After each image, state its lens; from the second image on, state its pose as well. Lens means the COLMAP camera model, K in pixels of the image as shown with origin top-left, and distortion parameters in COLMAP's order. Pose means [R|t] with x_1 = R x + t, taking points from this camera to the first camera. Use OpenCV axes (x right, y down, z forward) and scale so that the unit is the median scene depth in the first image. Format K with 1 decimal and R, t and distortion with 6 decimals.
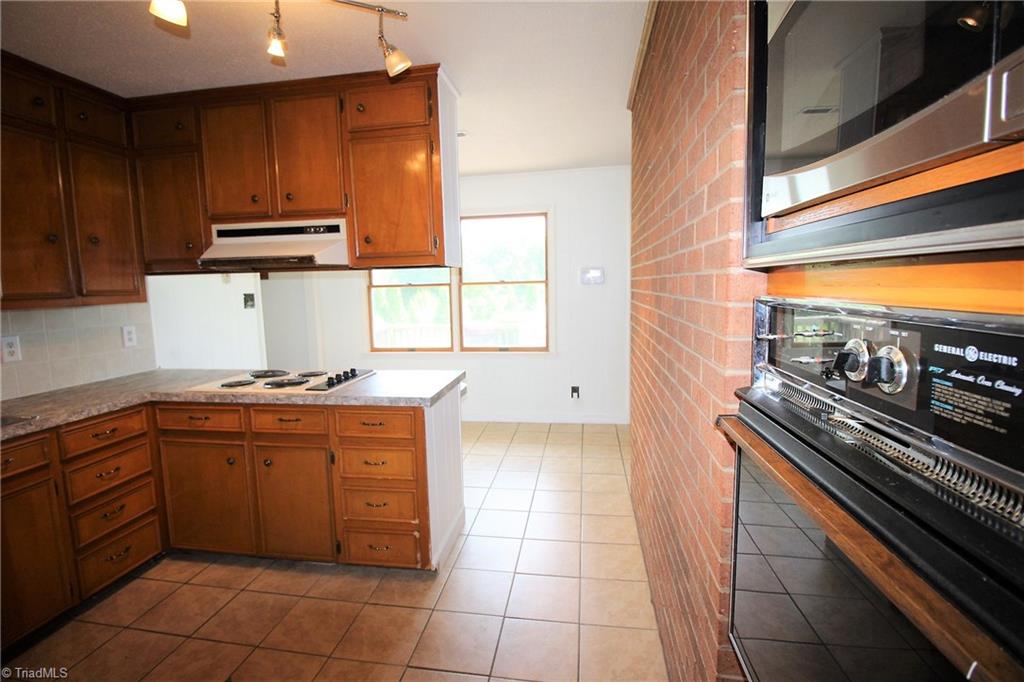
lens RADIAL K [[477.6, 0, 508.6], [0, 477.6, 336.3], [0, 0, 1]] dist [-0.011736, -0.001040]
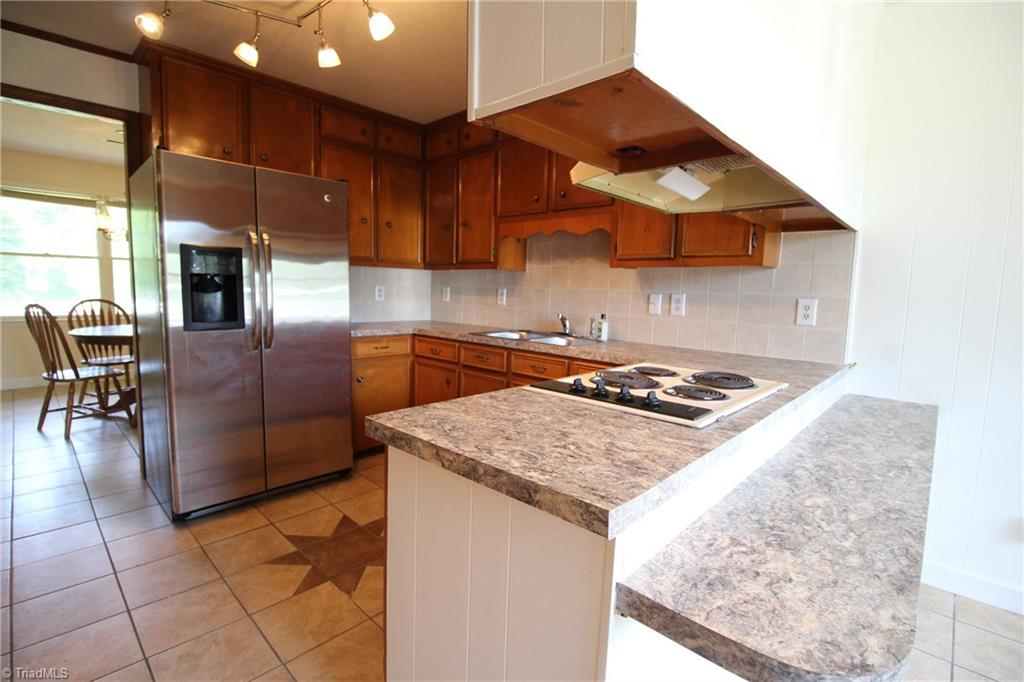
lens RADIAL K [[477.6, 0, 509.4], [0, 477.6, 338.3], [0, 0, 1]] dist [-0.011736, -0.001040]
pose [[-0.561544, 0.090680, -0.822463, 0.108441], [-0.109071, 0.977192, 0.182209, -0.046703], [0.820227, 0.192025, -0.538846, 1.042063]]
